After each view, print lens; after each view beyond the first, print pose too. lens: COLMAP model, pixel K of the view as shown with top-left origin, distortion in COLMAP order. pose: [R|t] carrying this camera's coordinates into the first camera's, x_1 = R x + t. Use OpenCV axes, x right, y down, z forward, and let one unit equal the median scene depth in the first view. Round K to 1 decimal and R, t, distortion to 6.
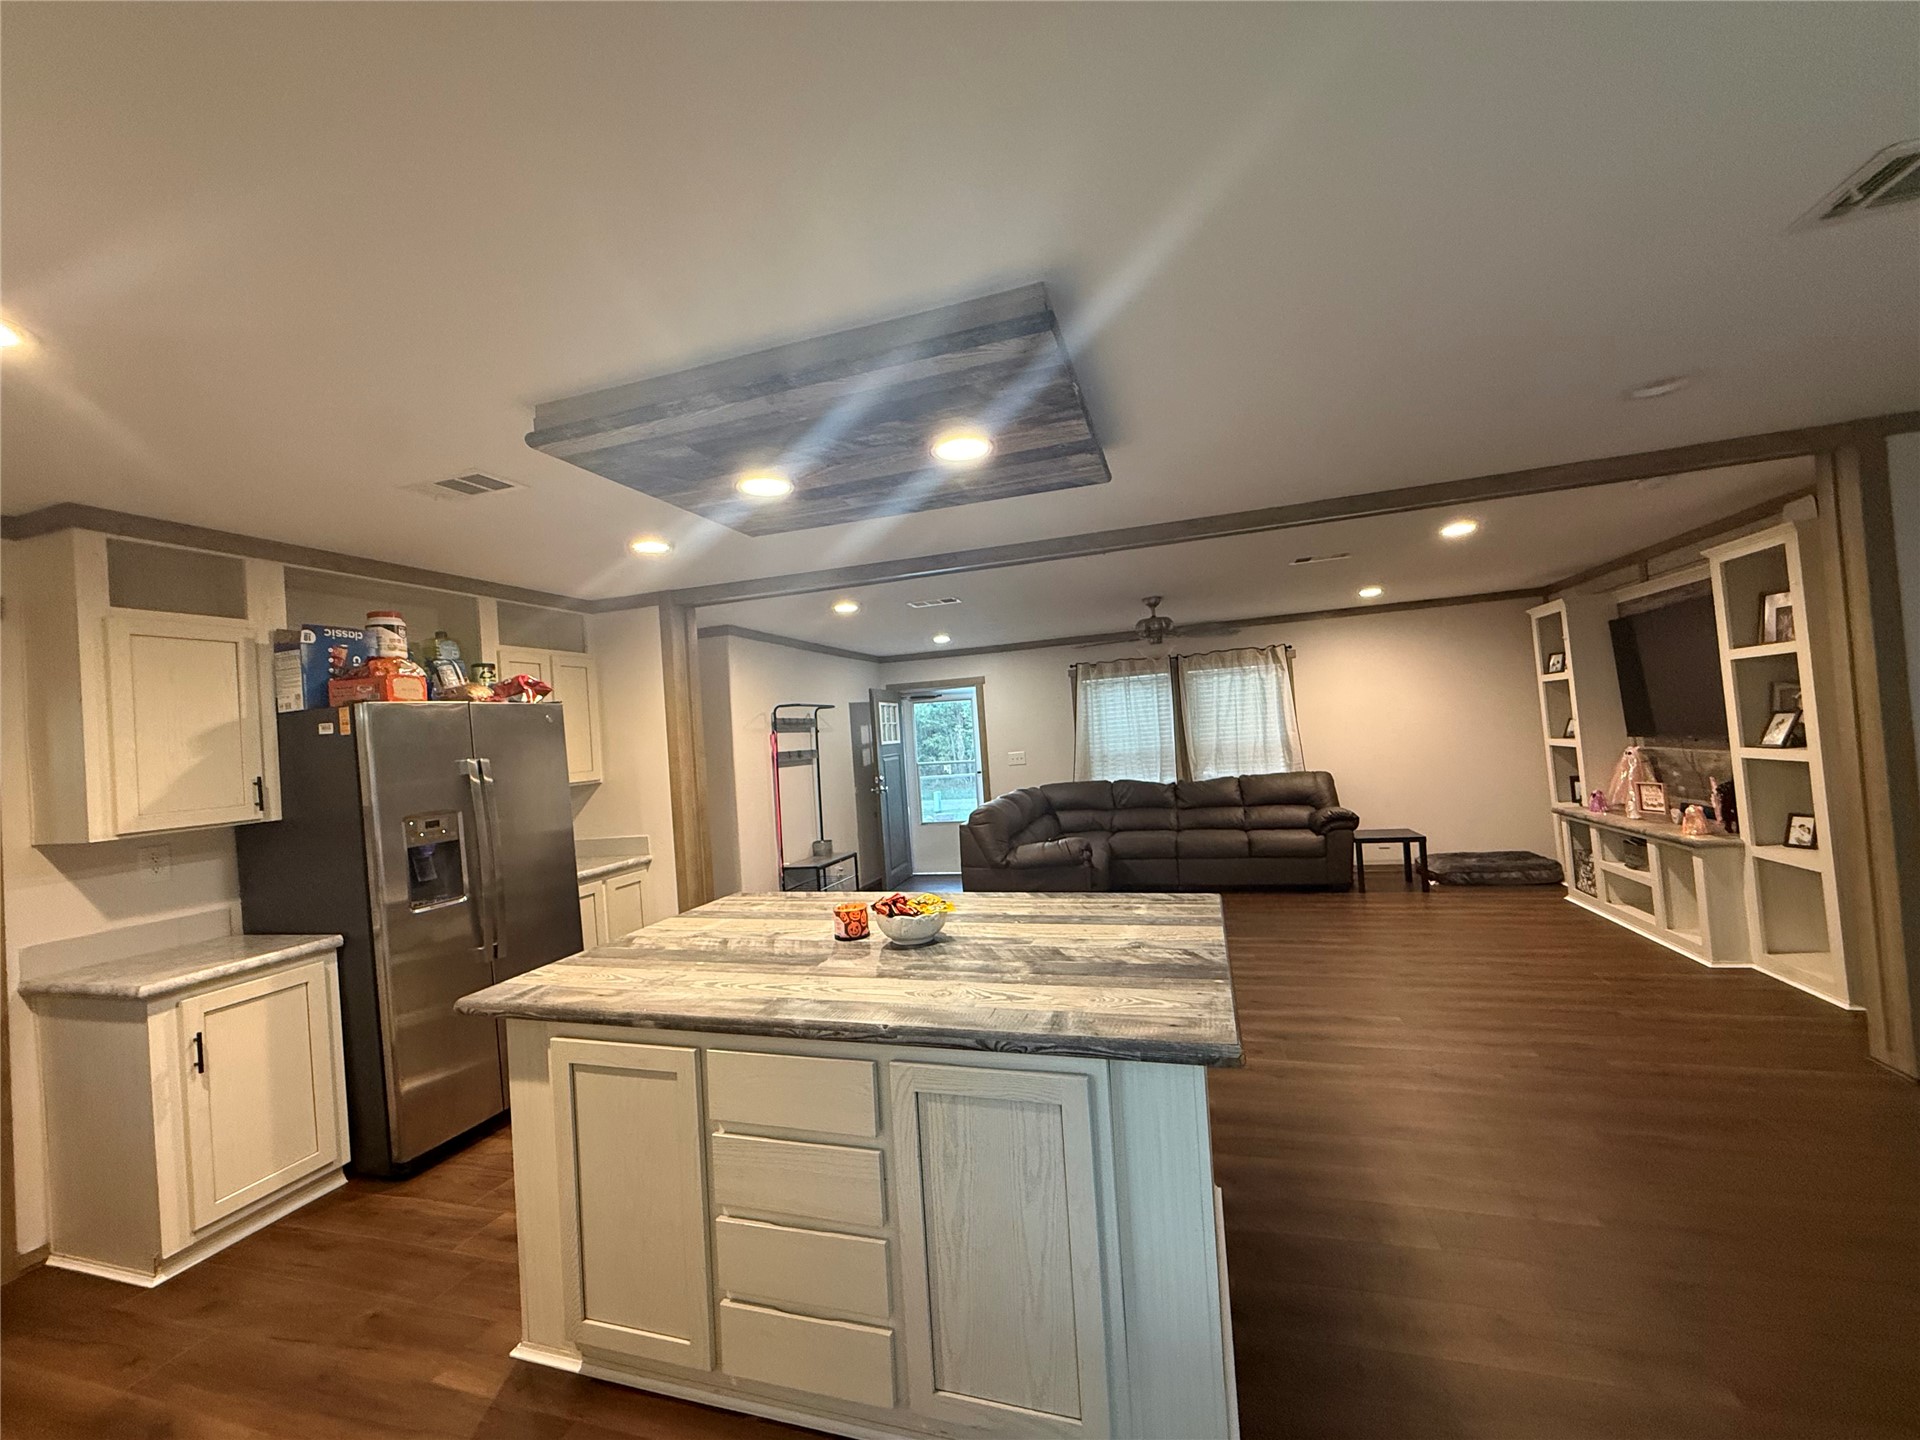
lens RADIAL K [[761.3, 0, 955.5], [0, 761.3, 717.1], [0, 0, 1]] dist [-0.000443, -0.000086]
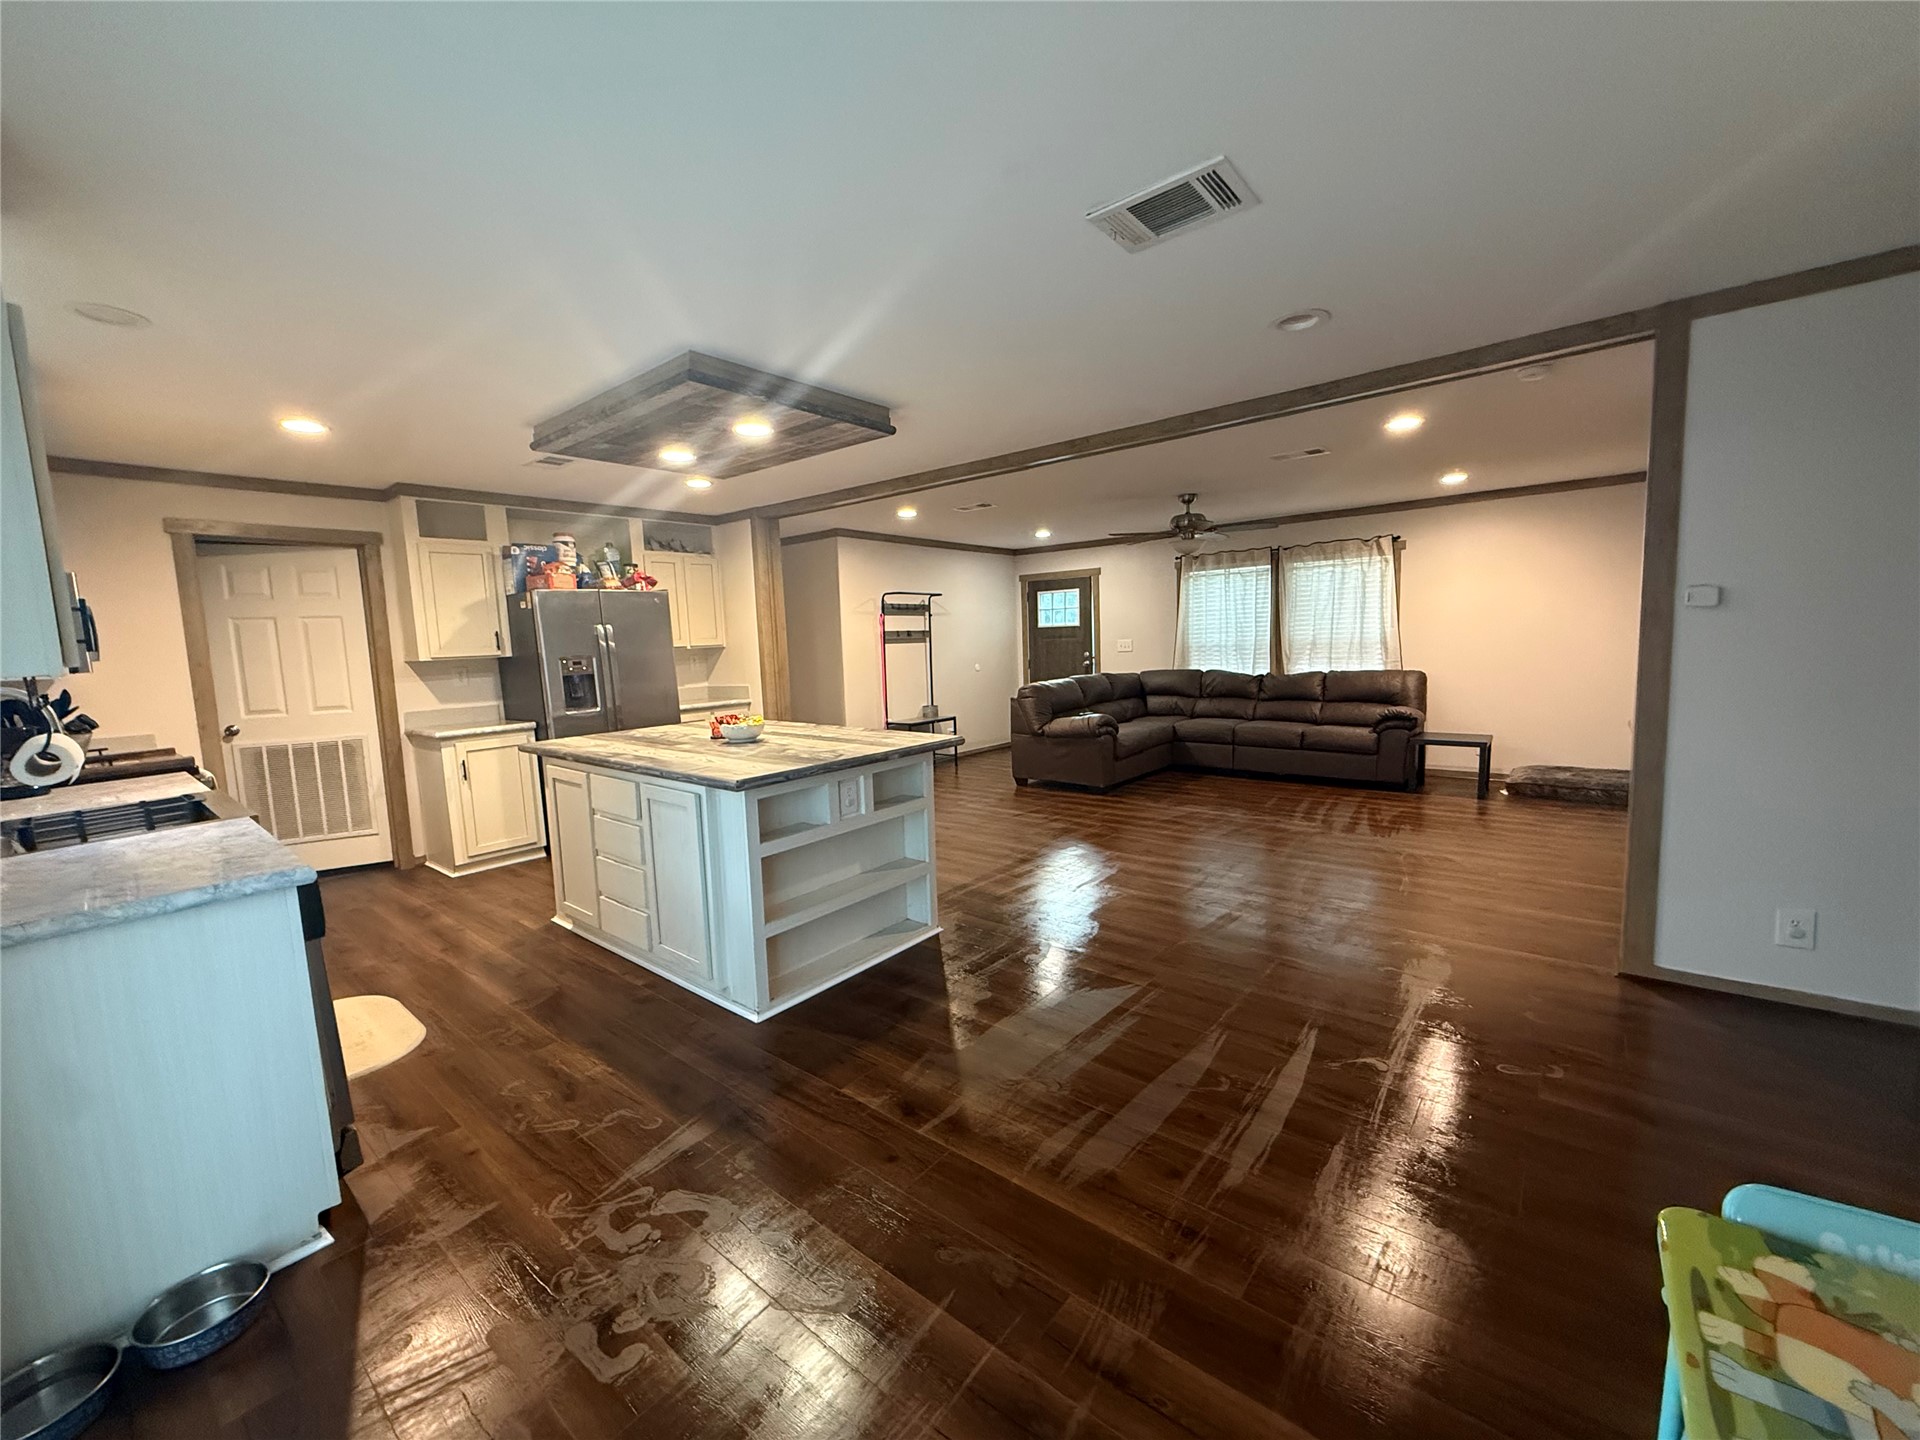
lens RADIAL K [[761.3, 0, 955.5], [0, 761.3, 717.1], [0, 0, 1]] dist [-0.000443, -0.000086]
pose [[0.925013, 0.074923, -0.372475, 0.377154], [-0.018697, 0.988152, 0.152334, -0.007275], [0.379475, -0.133947, 0.915455, -0.125648]]
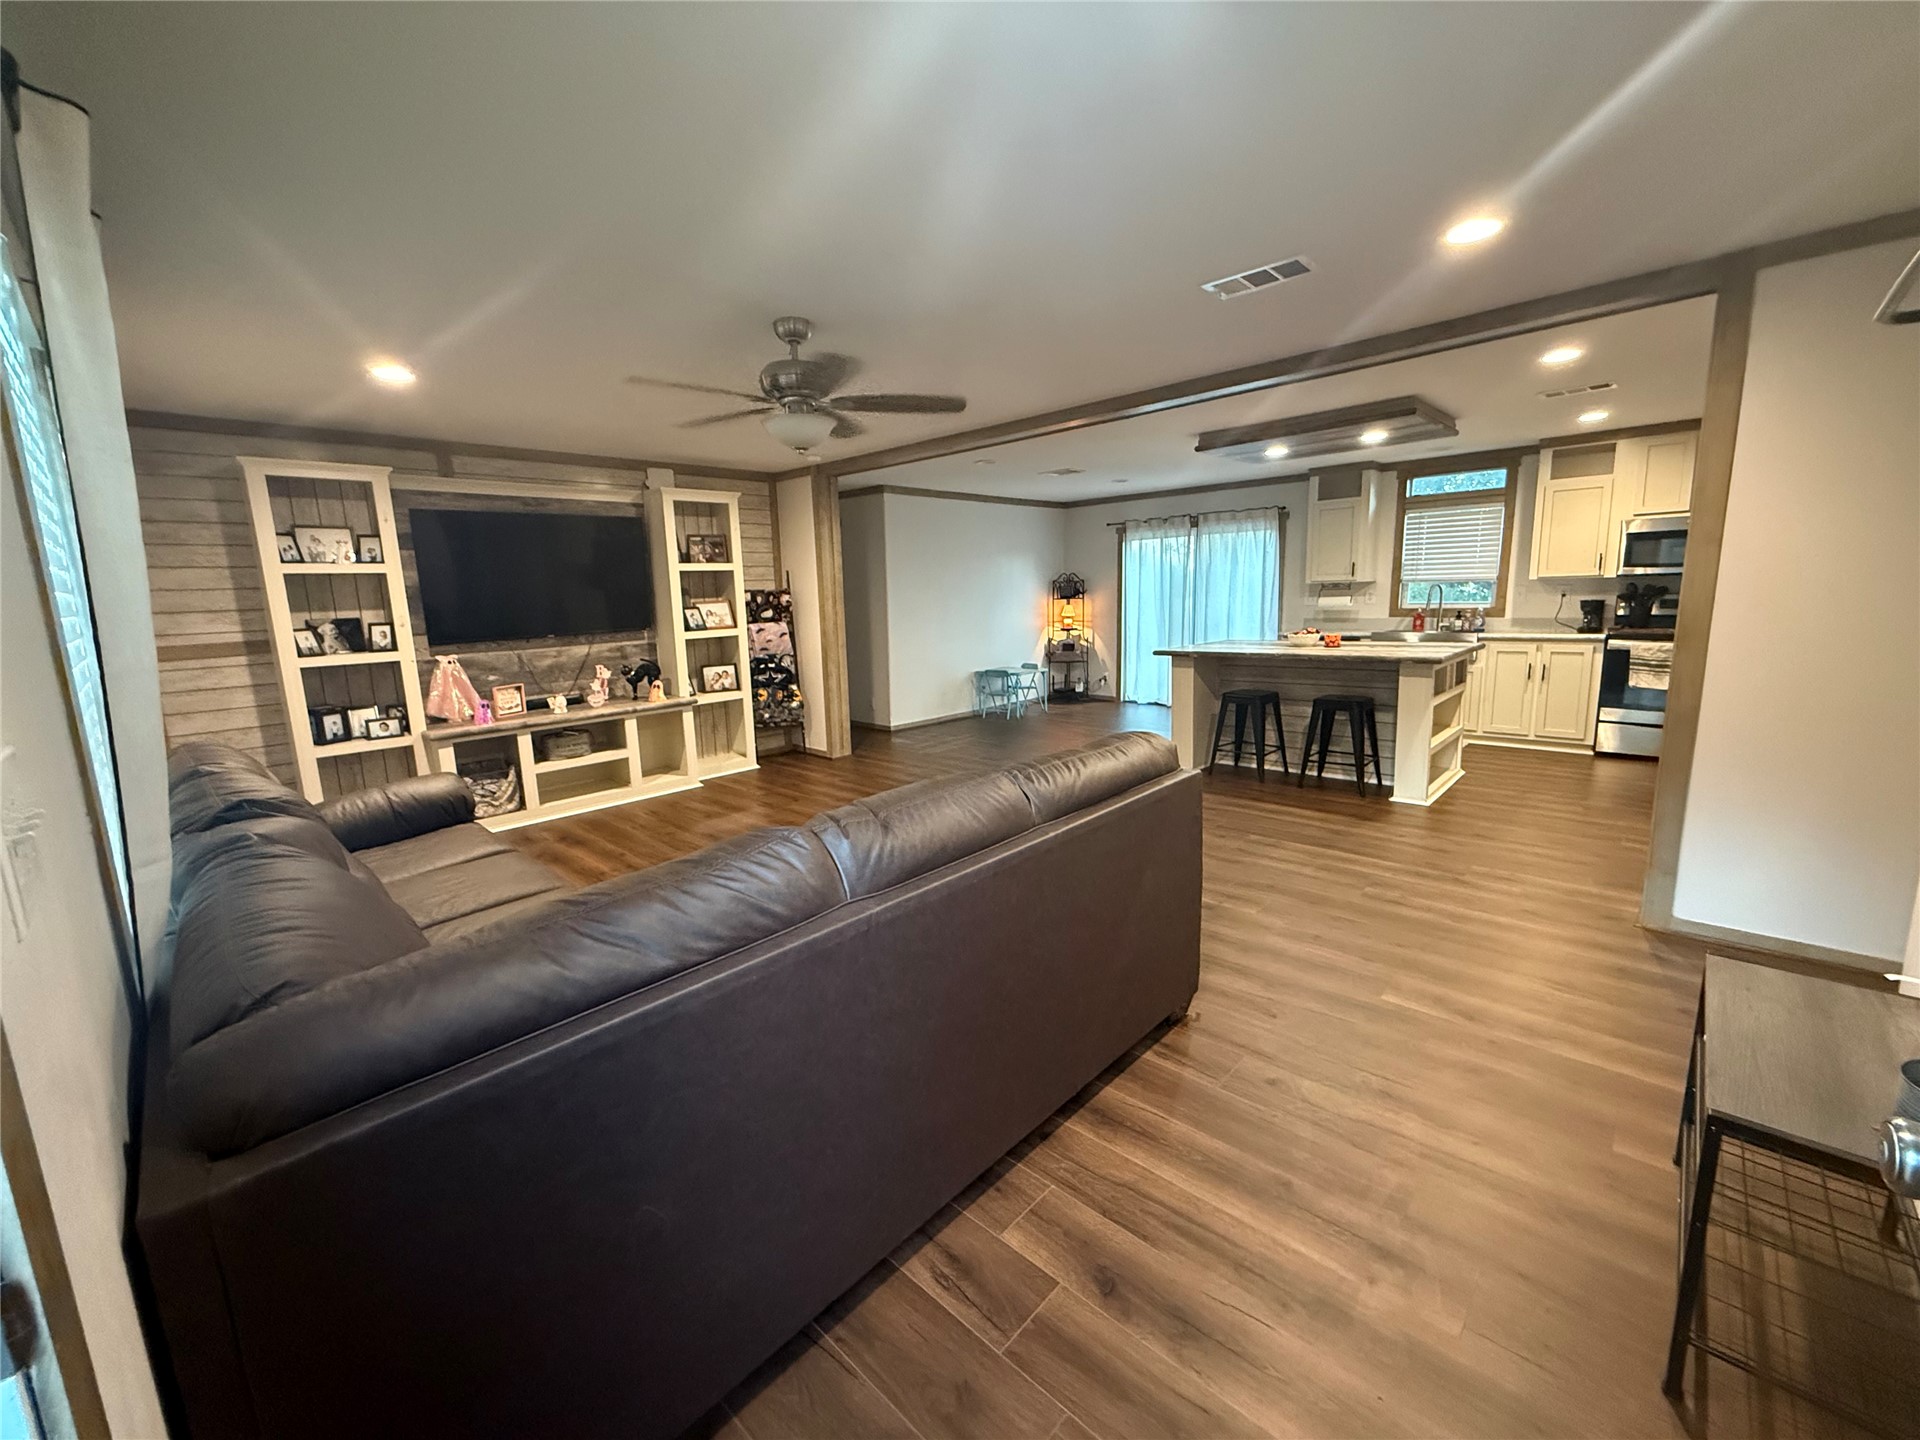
lens RADIAL K [[761.3, 0, 955.5], [0, 761.3, 717.1], [0, 0, 1]] dist [-0.000443, -0.000086]
pose [[-0.893463, 0.025715, 0.448400, -0.057476], [0.084533, 0.990145, 0.111654, 0.057191], [-0.441110, 0.137663, -0.886832, 1.440002]]
